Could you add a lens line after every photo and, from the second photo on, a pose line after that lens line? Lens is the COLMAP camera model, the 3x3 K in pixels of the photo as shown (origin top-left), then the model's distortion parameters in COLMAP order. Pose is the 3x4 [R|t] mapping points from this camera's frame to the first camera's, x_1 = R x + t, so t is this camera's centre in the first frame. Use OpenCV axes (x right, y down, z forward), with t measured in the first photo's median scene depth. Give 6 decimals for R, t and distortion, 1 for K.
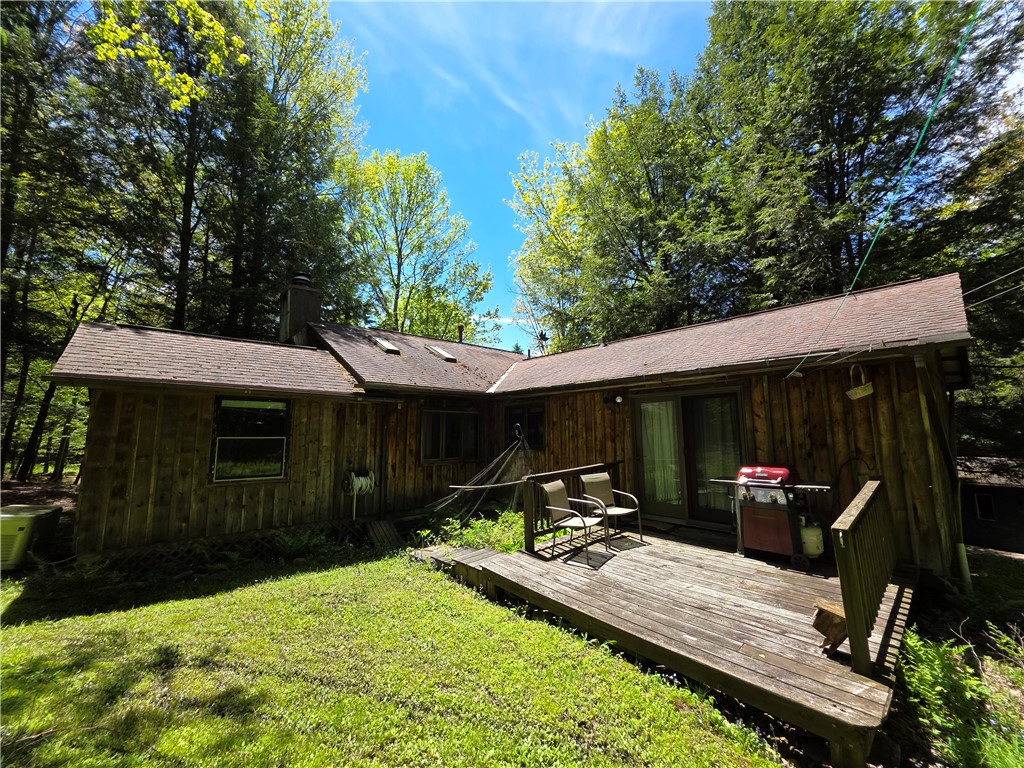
lens RADIAL K [[404.4, 0, 513.5], [0, 404.4, 384.3], [0, 0, 1]] dist [0.003016, 0.000363]
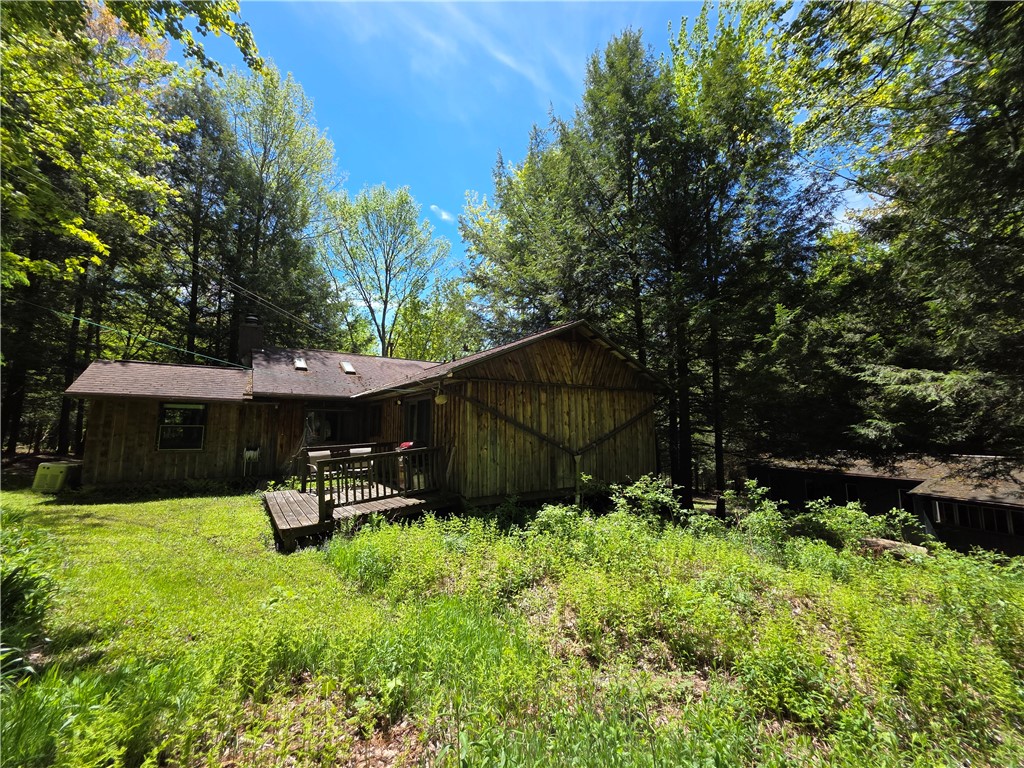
lens RADIAL K [[404.4, 0, 510.2], [0, 404.4, 379.3], [0, 0, 1]] dist [0.003016, 0.000363]
pose [[0.991250, -0.010296, -0.131598, 0.879865], [0.010083, 0.999947, -0.002282, -0.043402], [0.131615, 0.000935, 0.991300, -0.478032]]
